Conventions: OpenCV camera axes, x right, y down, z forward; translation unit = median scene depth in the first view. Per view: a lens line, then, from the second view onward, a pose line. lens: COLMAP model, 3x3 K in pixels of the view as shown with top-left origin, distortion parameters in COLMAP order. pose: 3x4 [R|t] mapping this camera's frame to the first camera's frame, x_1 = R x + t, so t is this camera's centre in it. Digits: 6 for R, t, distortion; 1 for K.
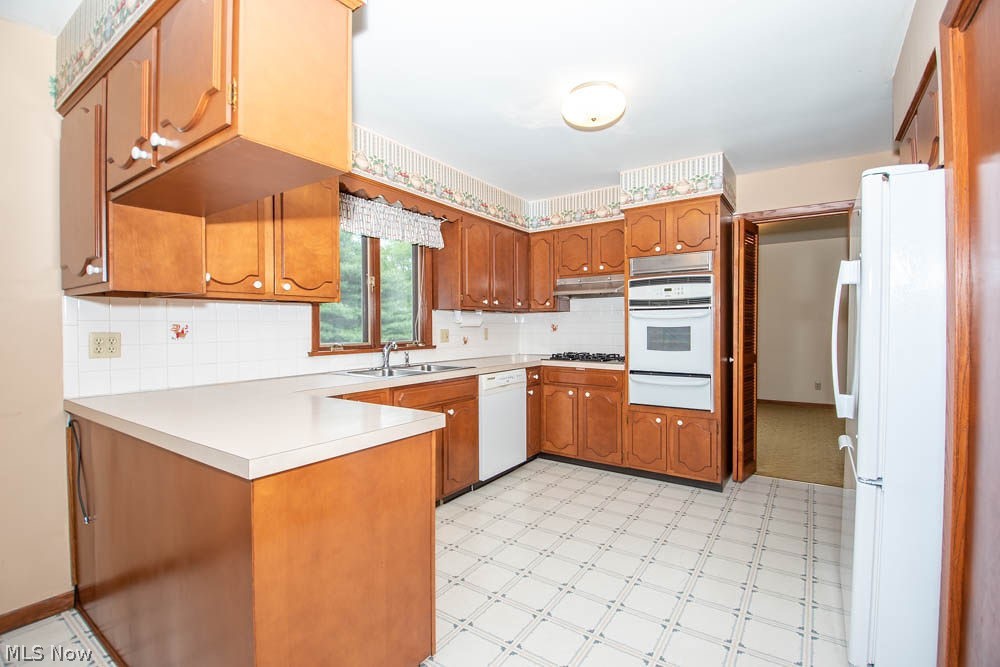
lens RADIAL K [[455.2, 0, 500.0], [0, 455.2, 333.5], [0, 0, 1]] dist [-0.012780, -0.000845]
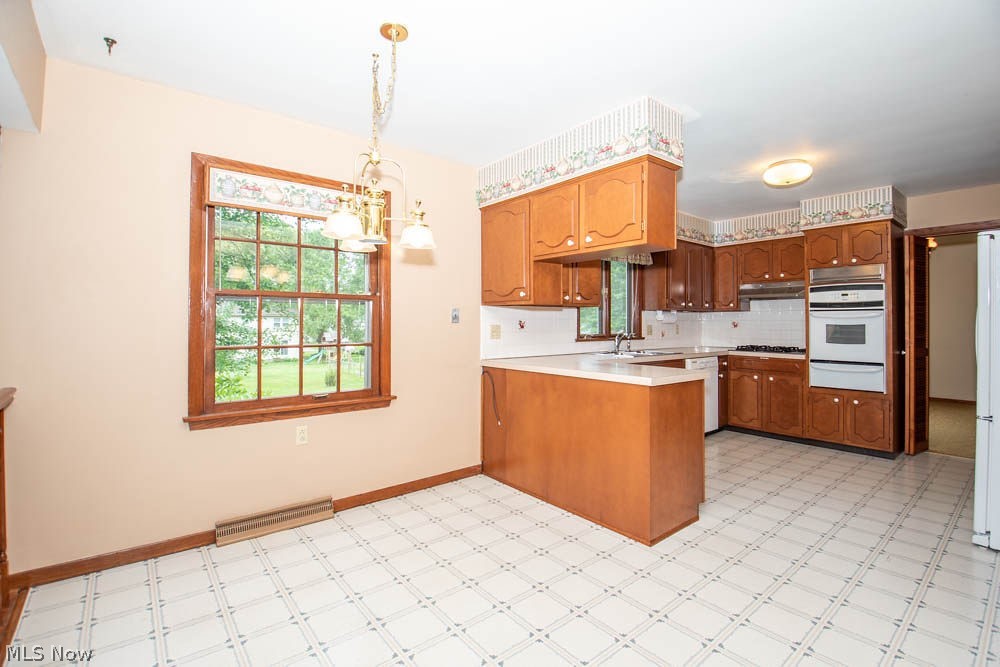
lens RADIAL K [[465.7, 0, 501.7], [0, 465.7, 316.9], [0, 0, 1]] dist [-0.002012, -0.030872]
pose [[0.962321, 0.004153, -0.271885, -0.181404], [-0.011600, 0.999600, -0.025787, 0.007329], [0.271669, 0.027970, 0.961984, -0.443877]]
